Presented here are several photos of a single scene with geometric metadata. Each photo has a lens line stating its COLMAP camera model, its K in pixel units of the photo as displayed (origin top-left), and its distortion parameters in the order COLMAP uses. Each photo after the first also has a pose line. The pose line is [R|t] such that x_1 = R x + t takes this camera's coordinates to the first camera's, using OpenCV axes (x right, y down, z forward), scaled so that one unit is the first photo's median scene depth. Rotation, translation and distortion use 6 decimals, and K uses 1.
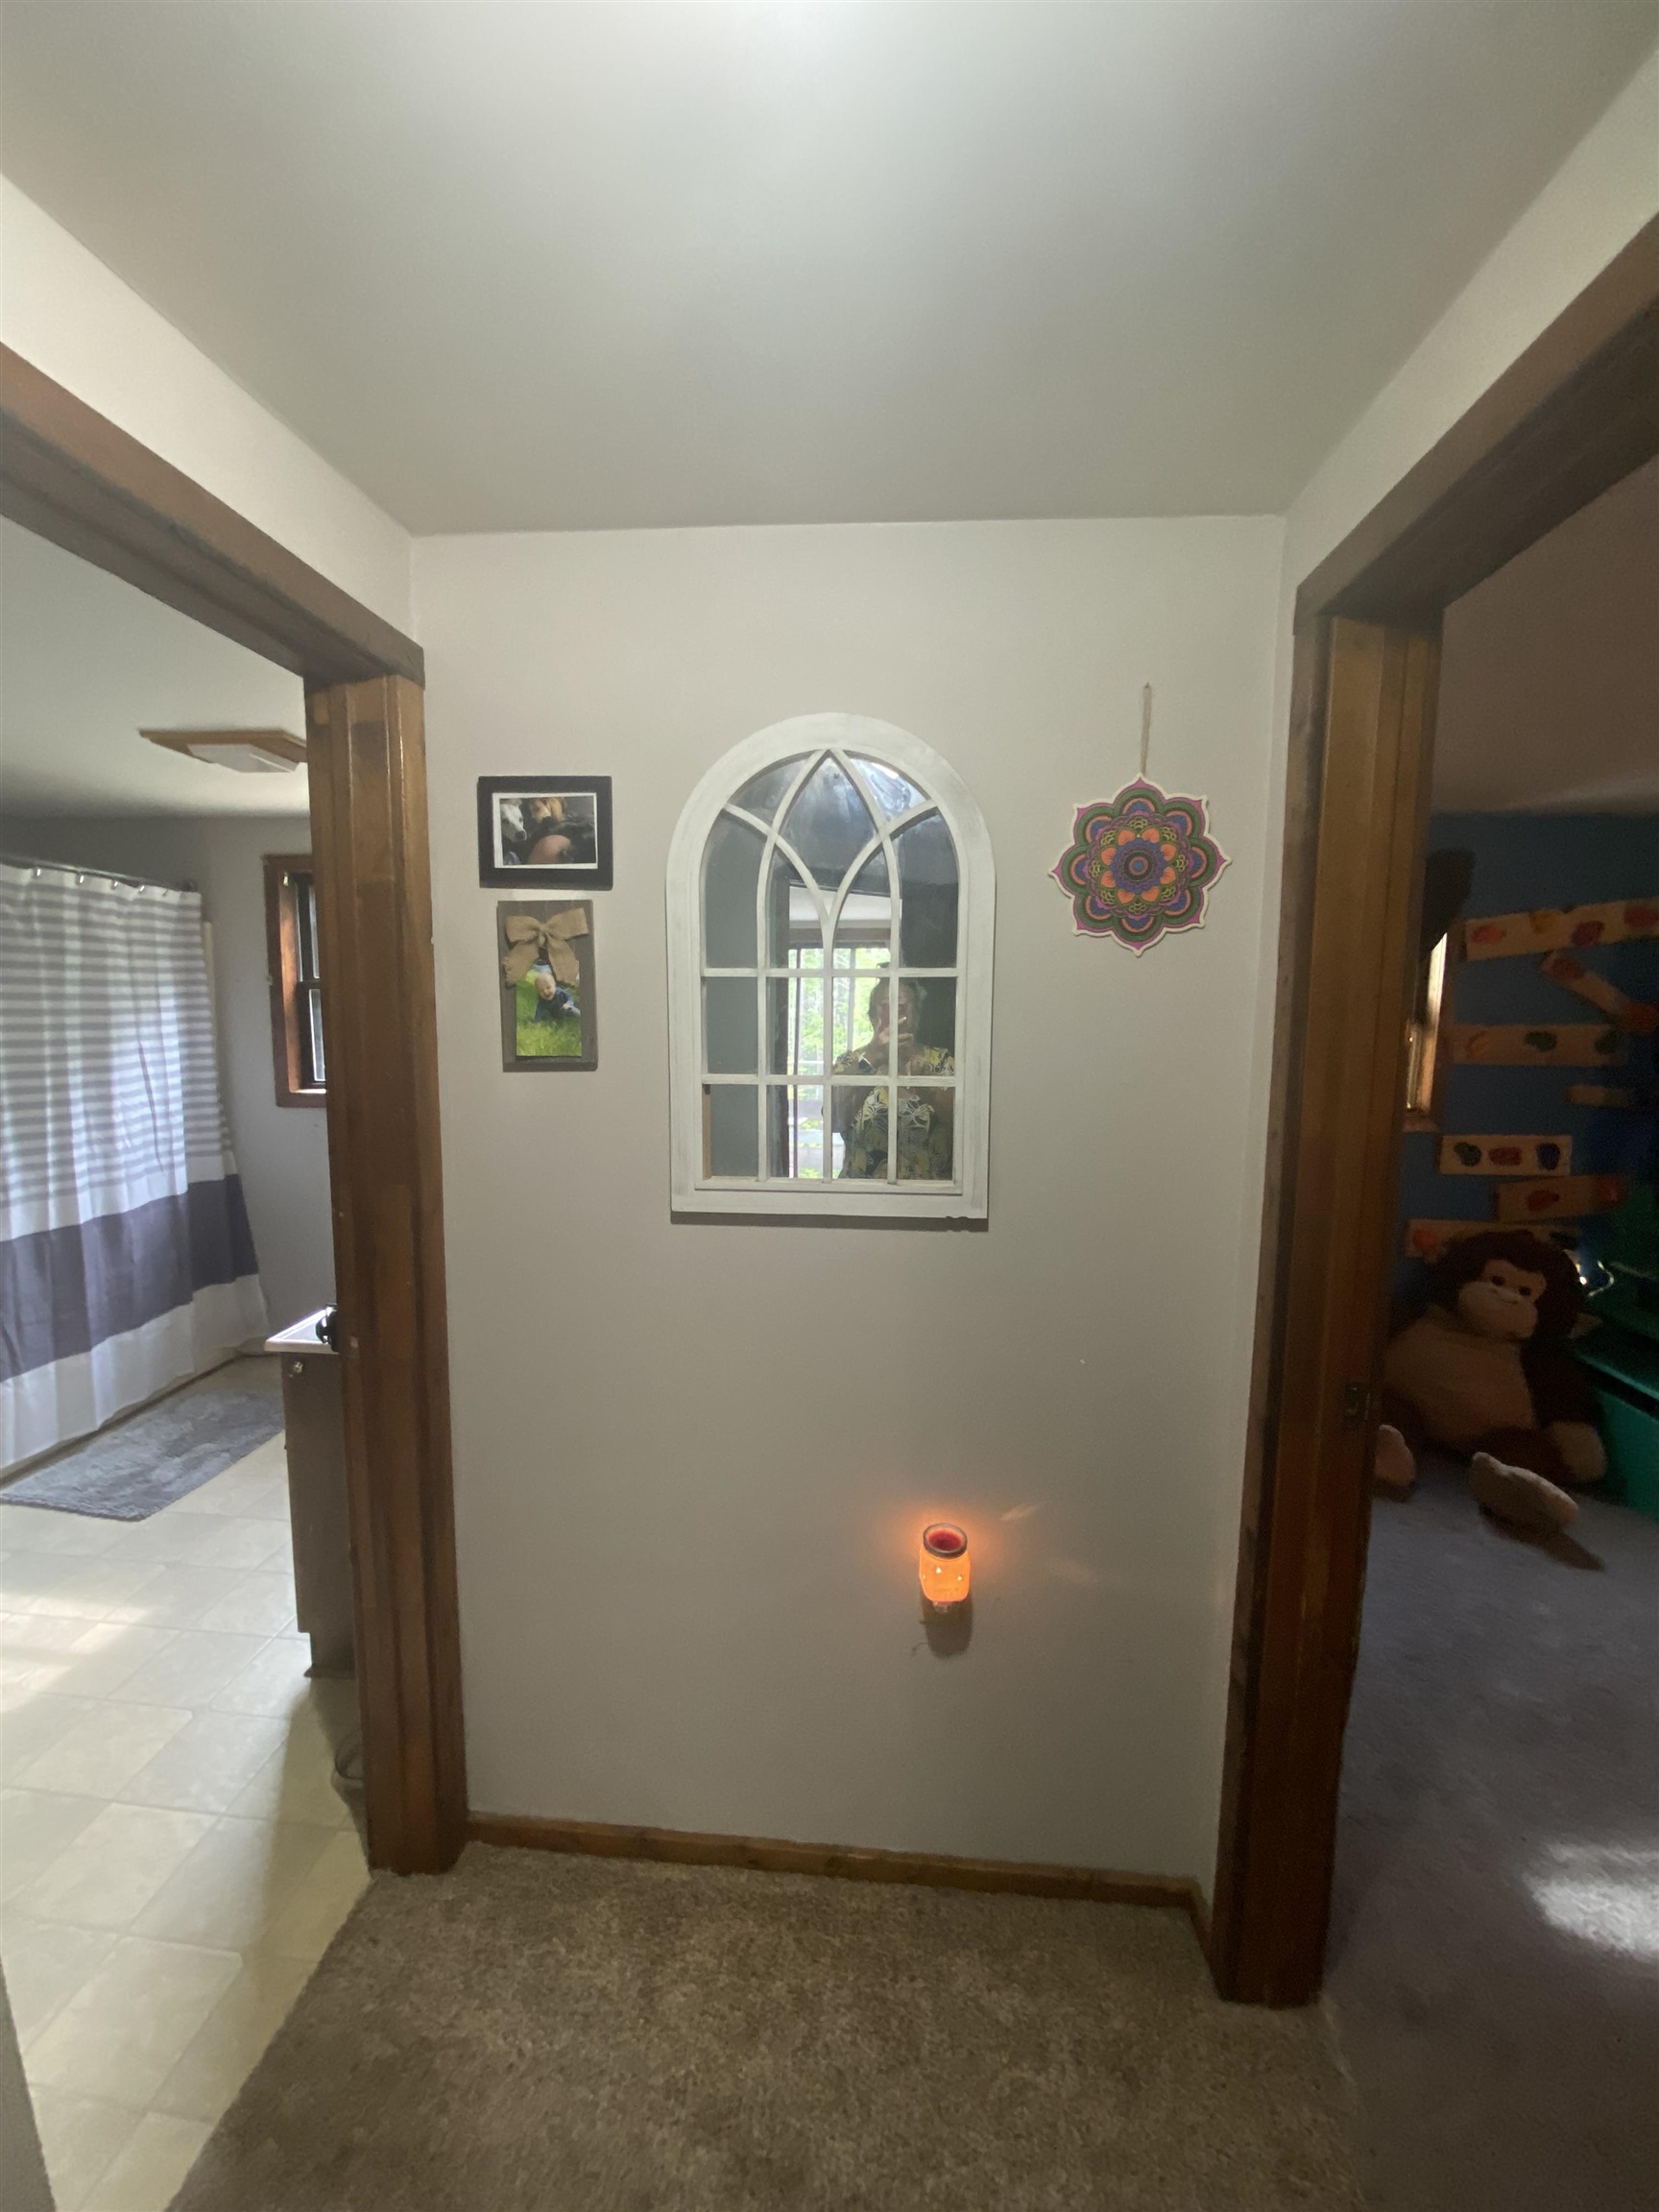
lens RADIAL K [[885.7, 0, 819.4], [0, 885.7, 1114.9], [0, 0, 1]] dist [-0.019402, -0.000182]
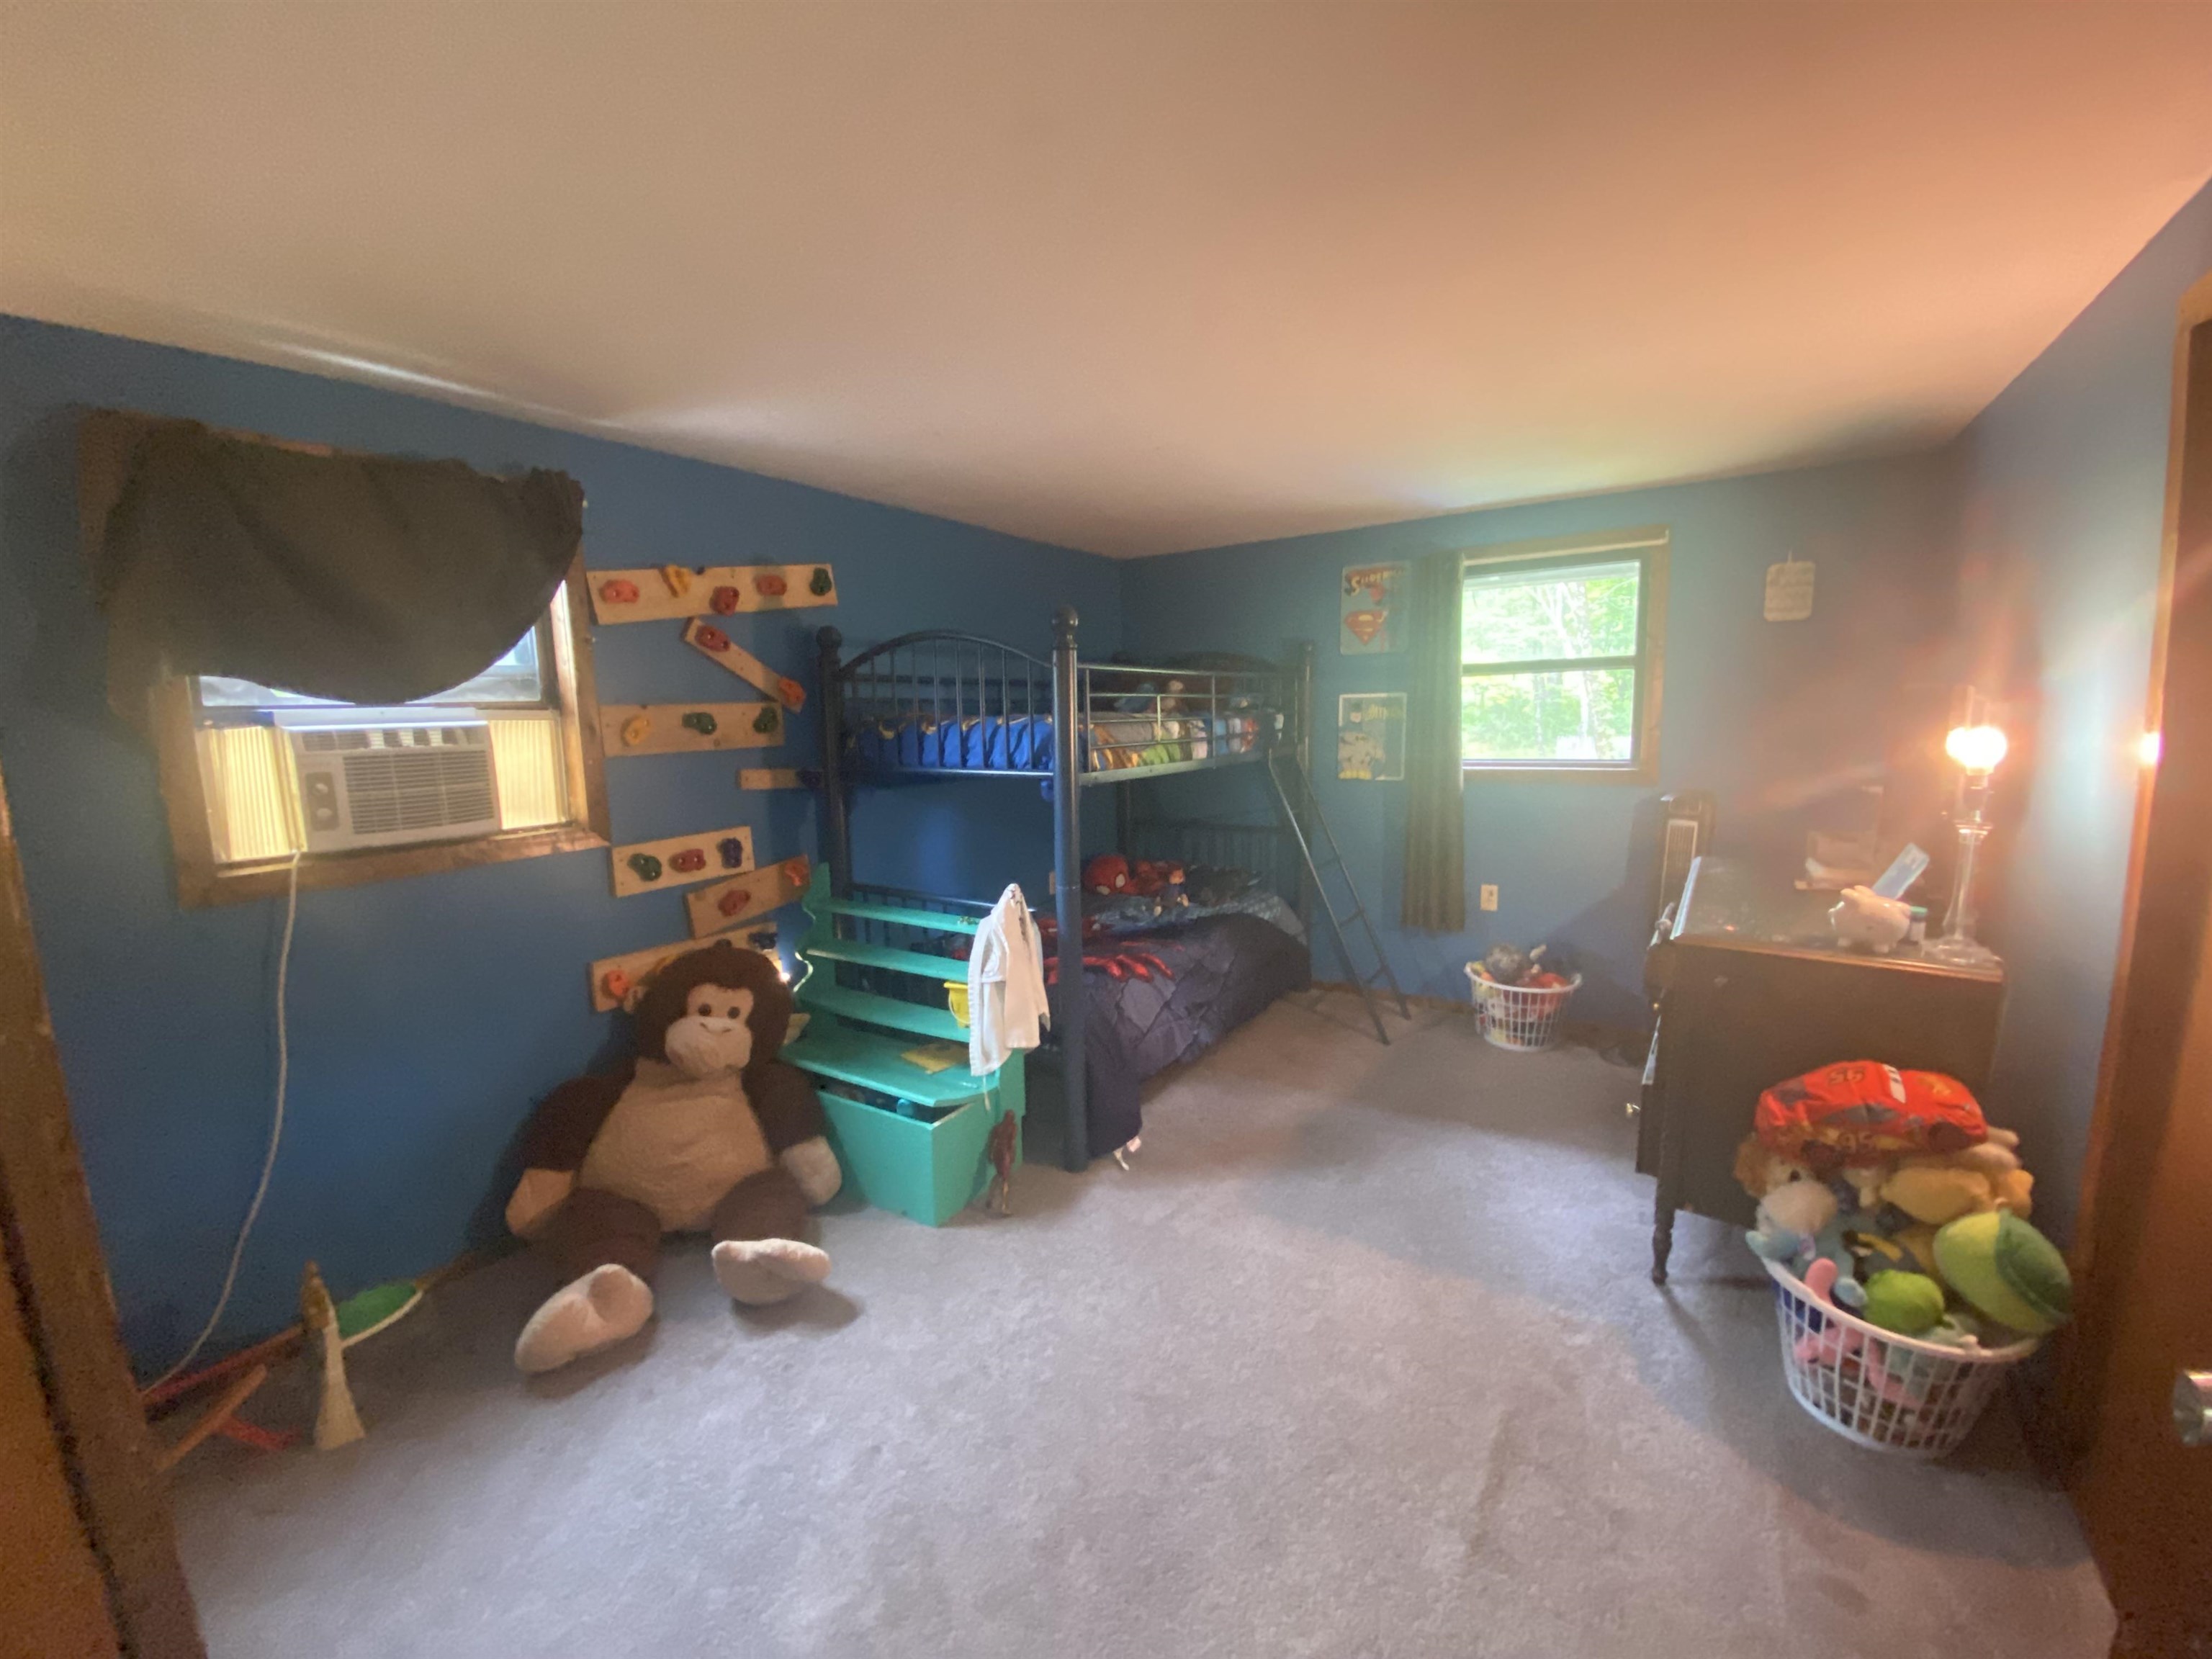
lens RADIAL K [[885.7, 0, 1104.5], [0, 885.7, 834.8], [0, 0, 1]] dist [-0.019402, -0.000182]
pose [[0.466281, -0.149734, 0.871873, 0.238051], [0.134762, 0.986091, 0.097278, -0.007223], [-0.874312, 0.072137, 0.479974, 0.242260]]
